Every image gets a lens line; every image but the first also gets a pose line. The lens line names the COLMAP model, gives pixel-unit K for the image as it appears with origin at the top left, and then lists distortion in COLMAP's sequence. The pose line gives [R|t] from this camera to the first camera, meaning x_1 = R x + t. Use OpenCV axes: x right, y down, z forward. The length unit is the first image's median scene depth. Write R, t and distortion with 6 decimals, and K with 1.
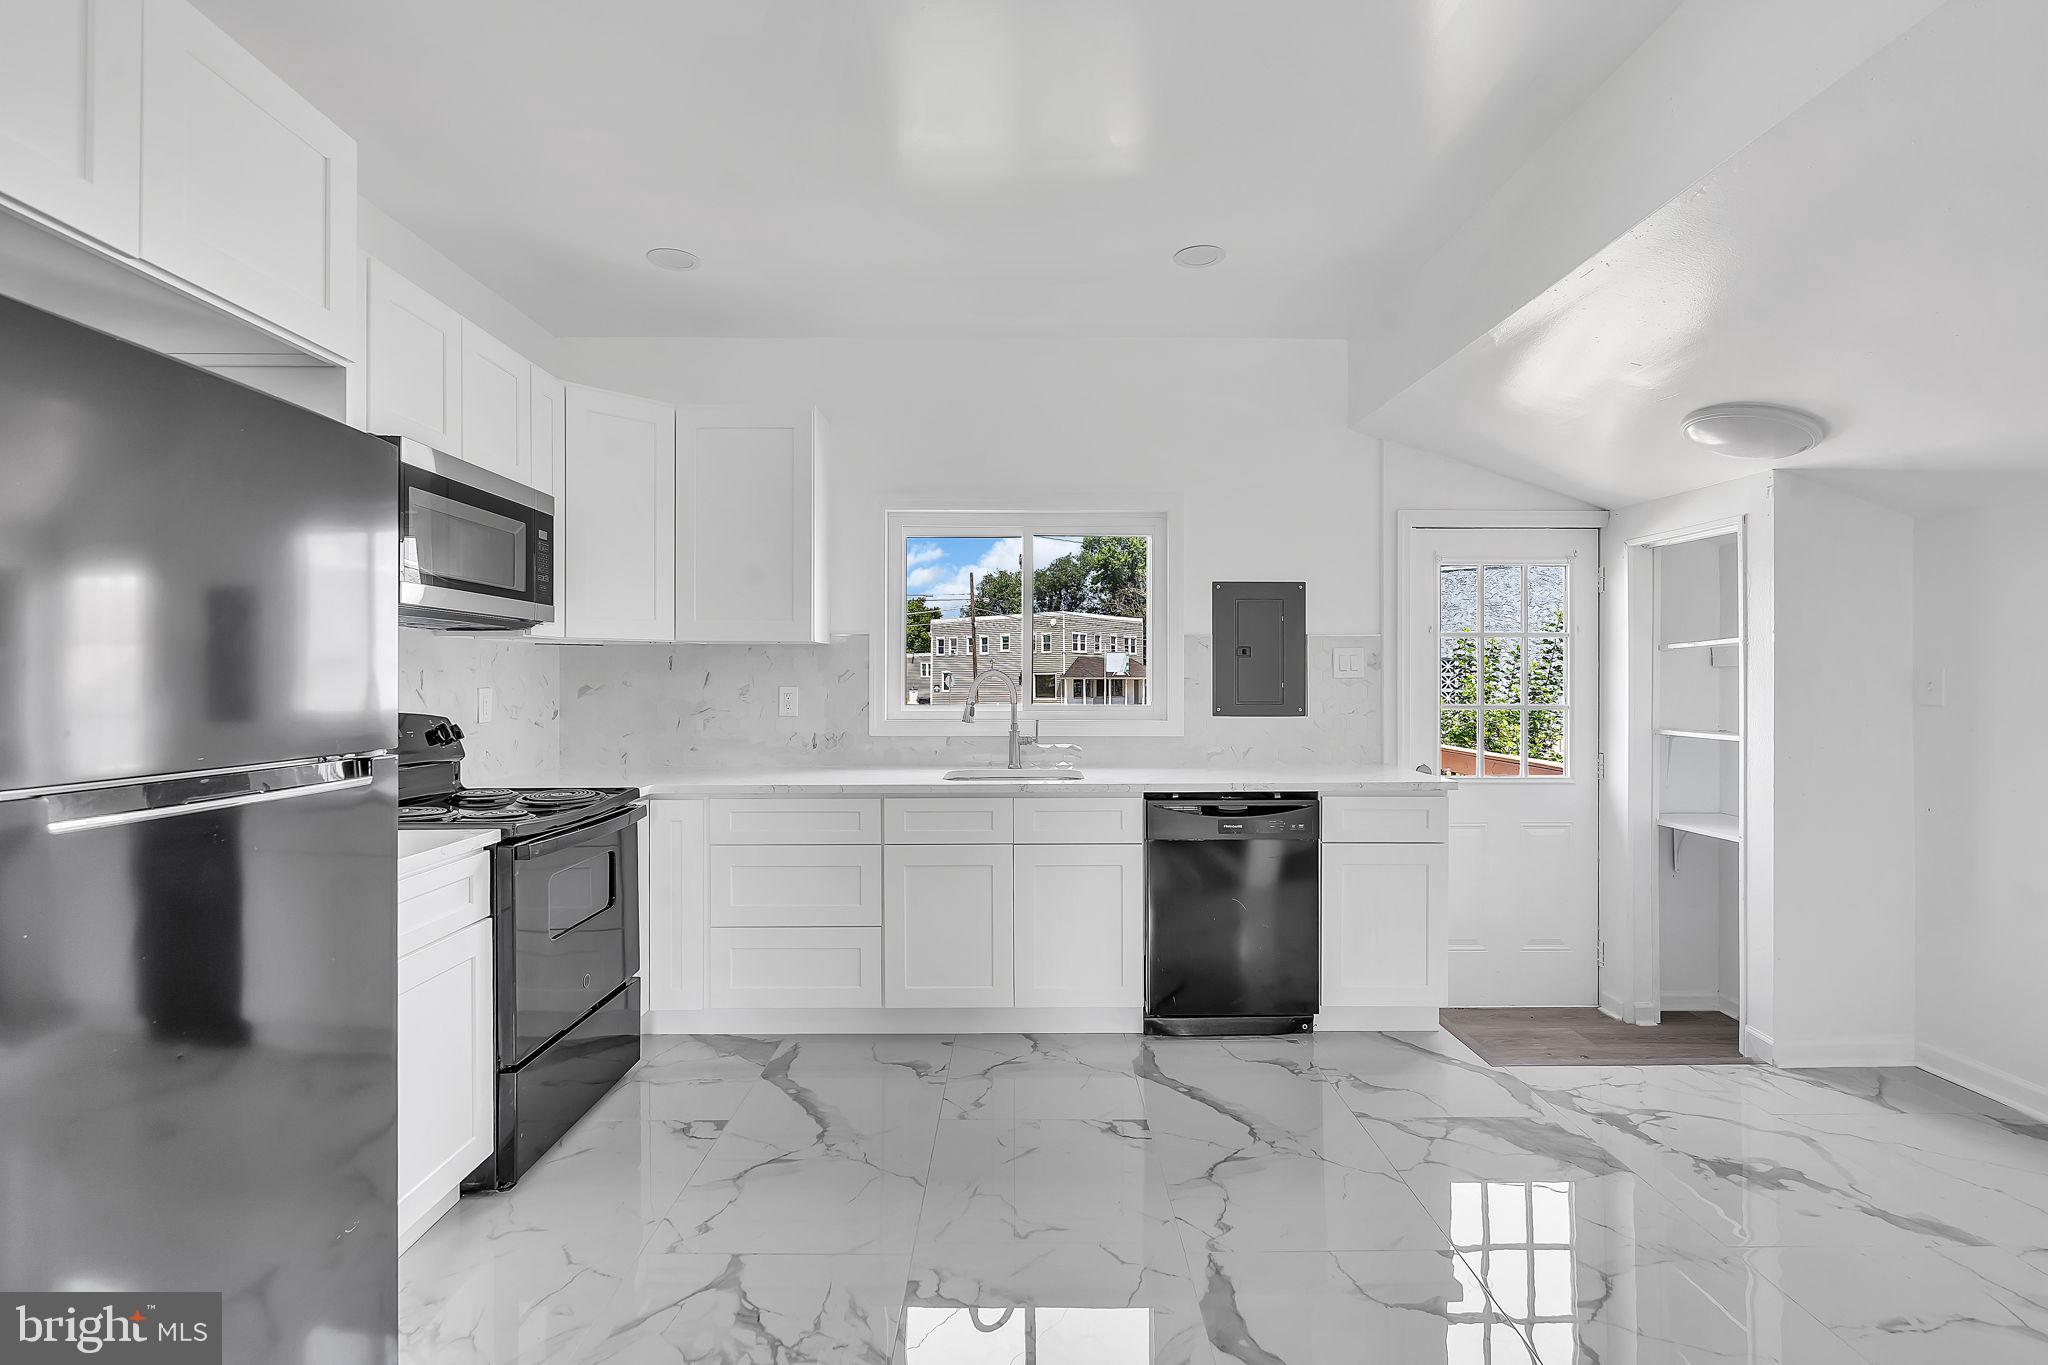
lens RADIAL K [[926.4, 0, 1016.2], [0, 926.4, 678.6], [0, 0, 1]] dist [0.000466, -0.000593]
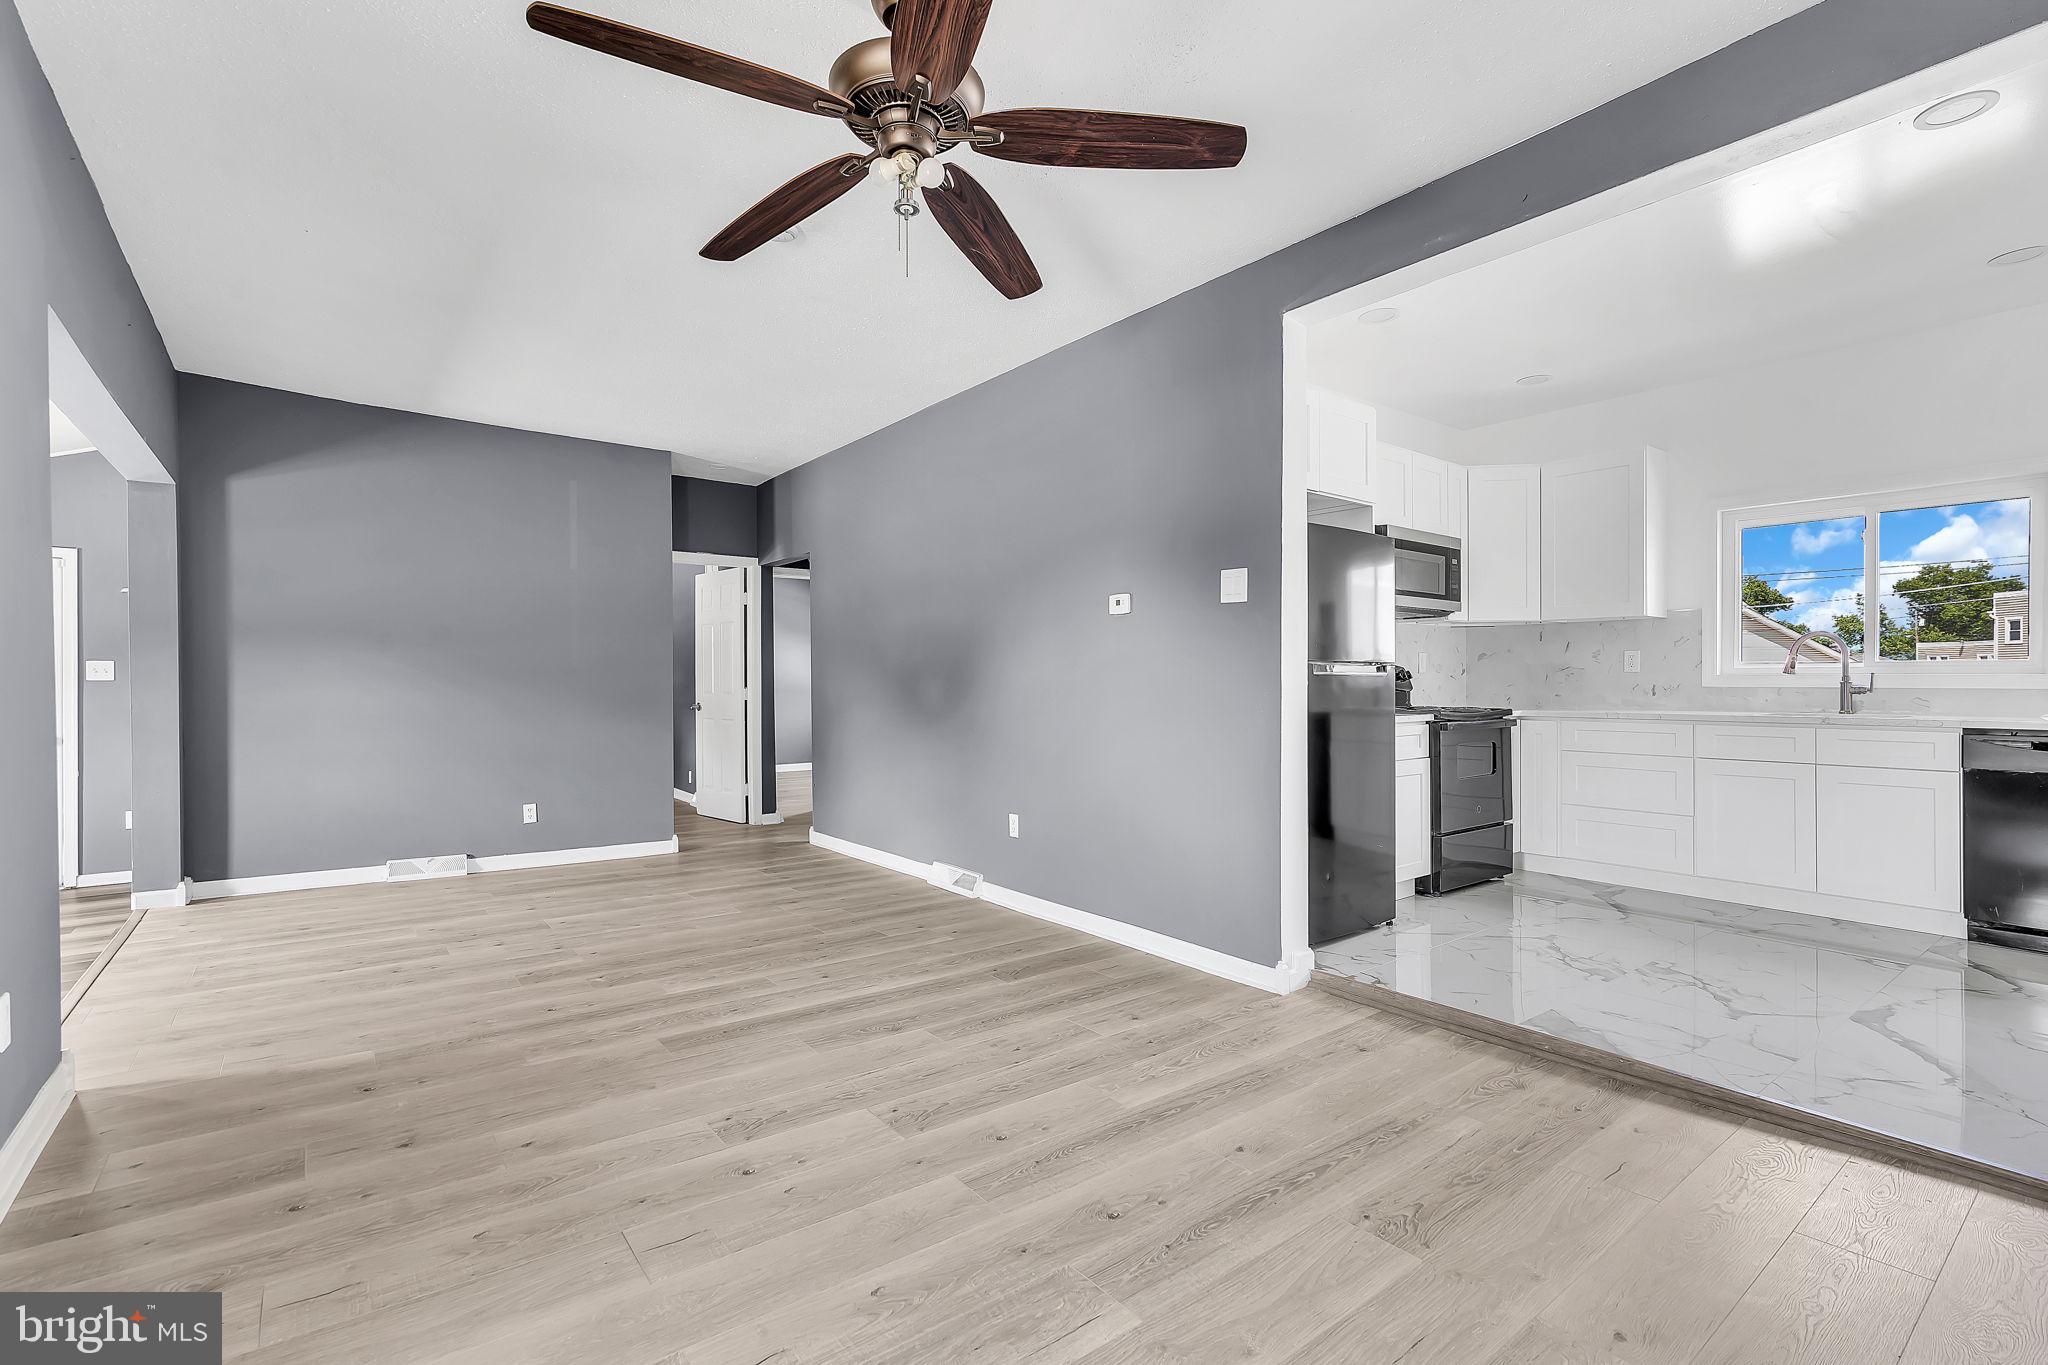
lens RADIAL K [[926.4, 0, 1019.3], [0, 926.4, 682.1], [0, 0, 1]] dist [0.000466, -0.000593]
pose [[0.611216, 0.000326, -0.791464, 0.338524], [0.001254, 0.999998, 0.001381, 0.062599], [0.791463, -0.001837, 0.611215, -0.656952]]
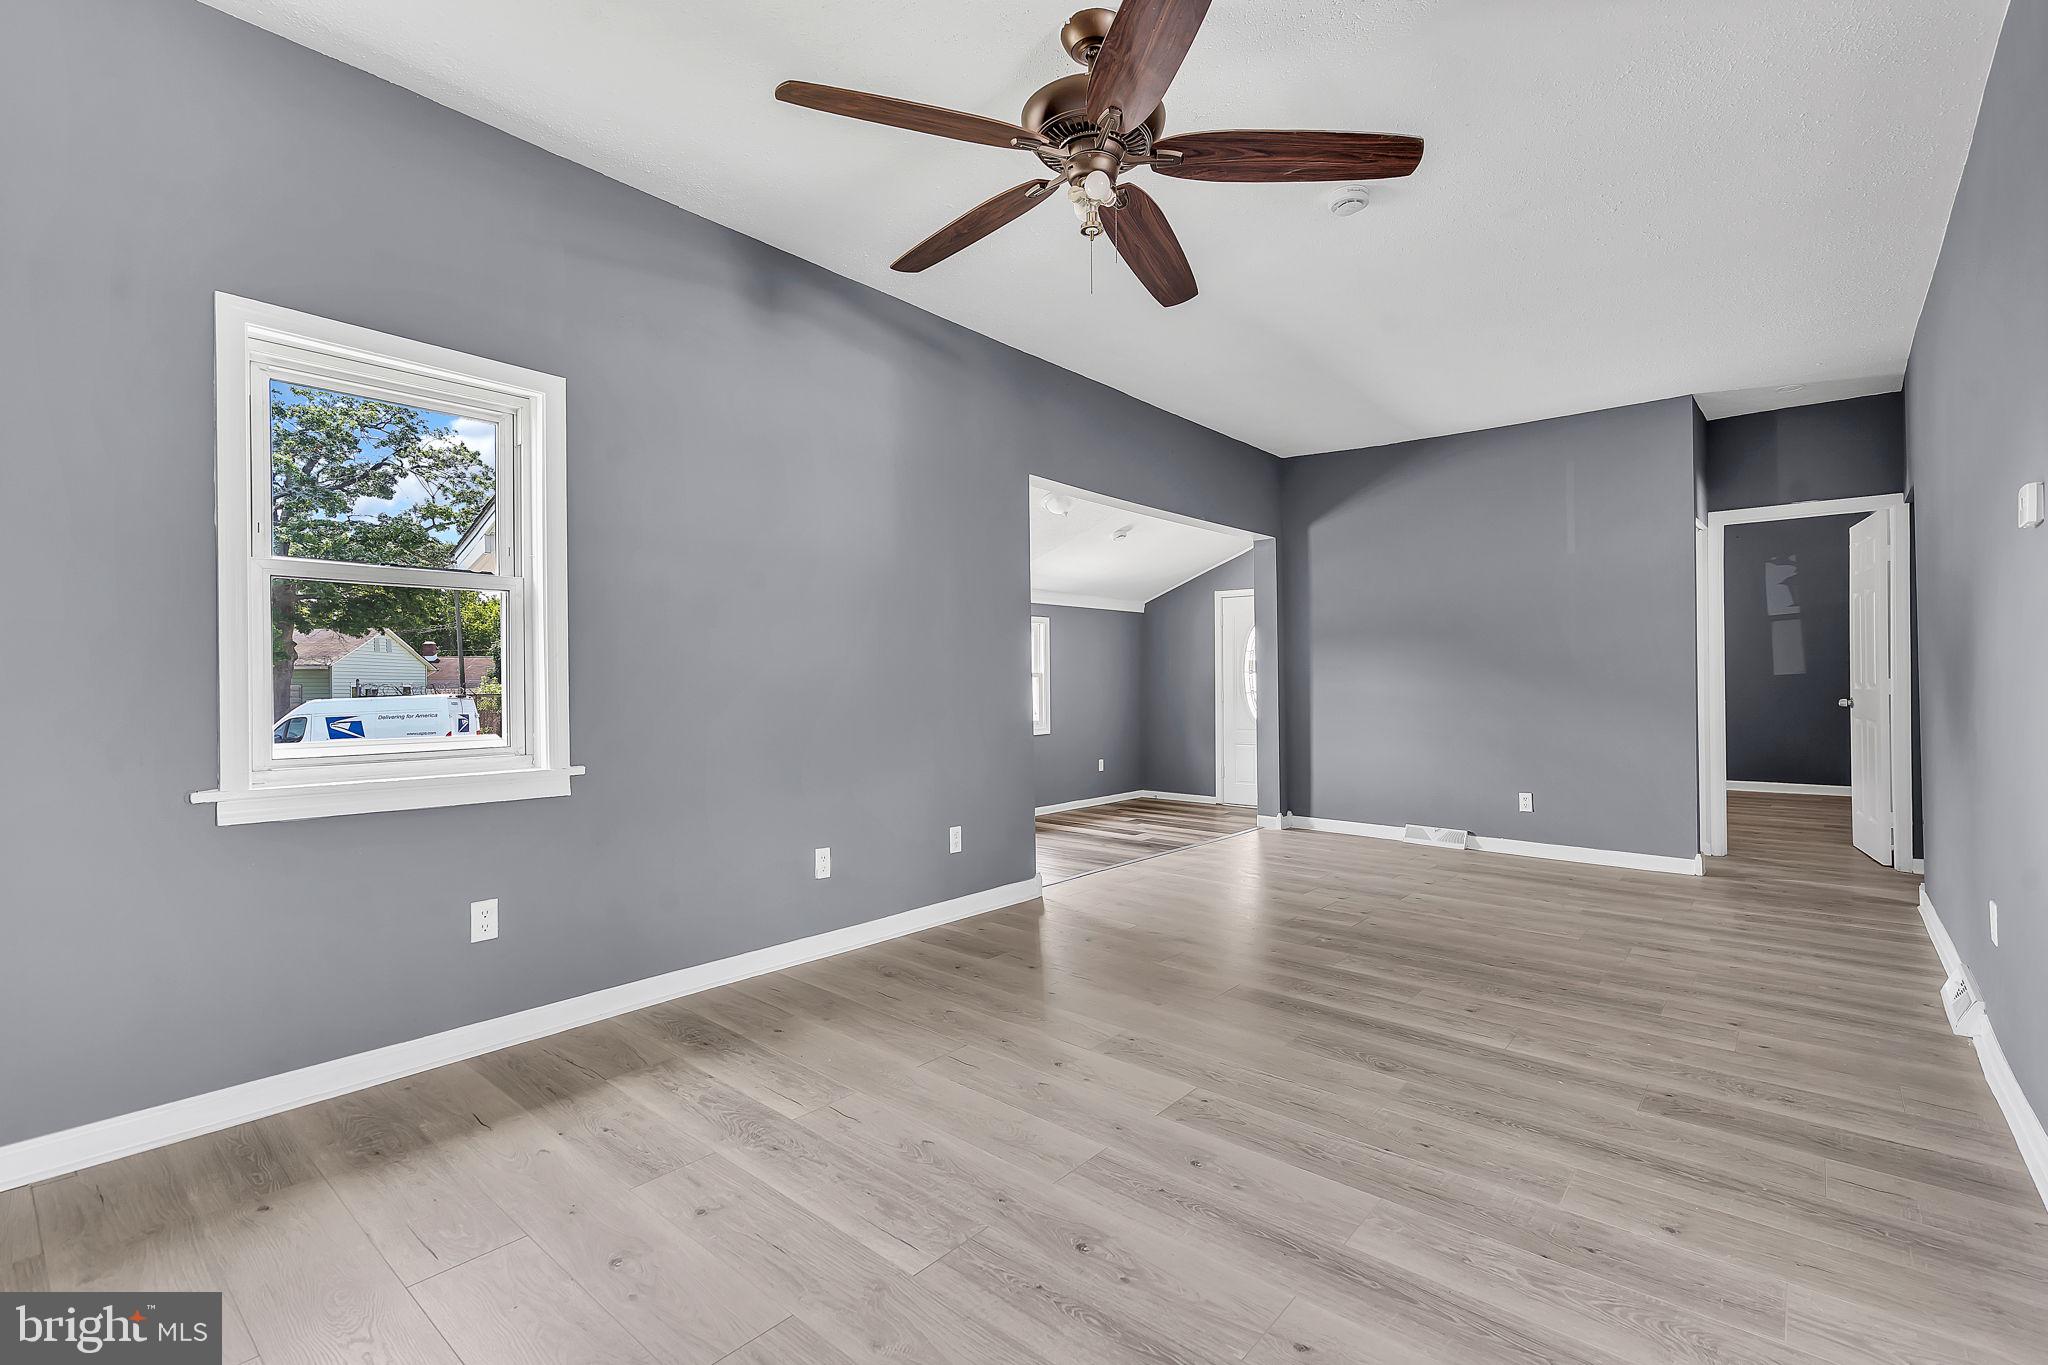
lens RADIAL K [[926.4, 0, 1028.5], [0, 926.4, 674.9], [0, 0, 1]] dist [0.000466, -0.000593]
pose [[-0.646212, 0.001509, -0.763156, 0.341825], [0.007908, 0.999958, -0.004720, 0.071125], [0.763117, -0.009085, -0.646197, 0.095370]]
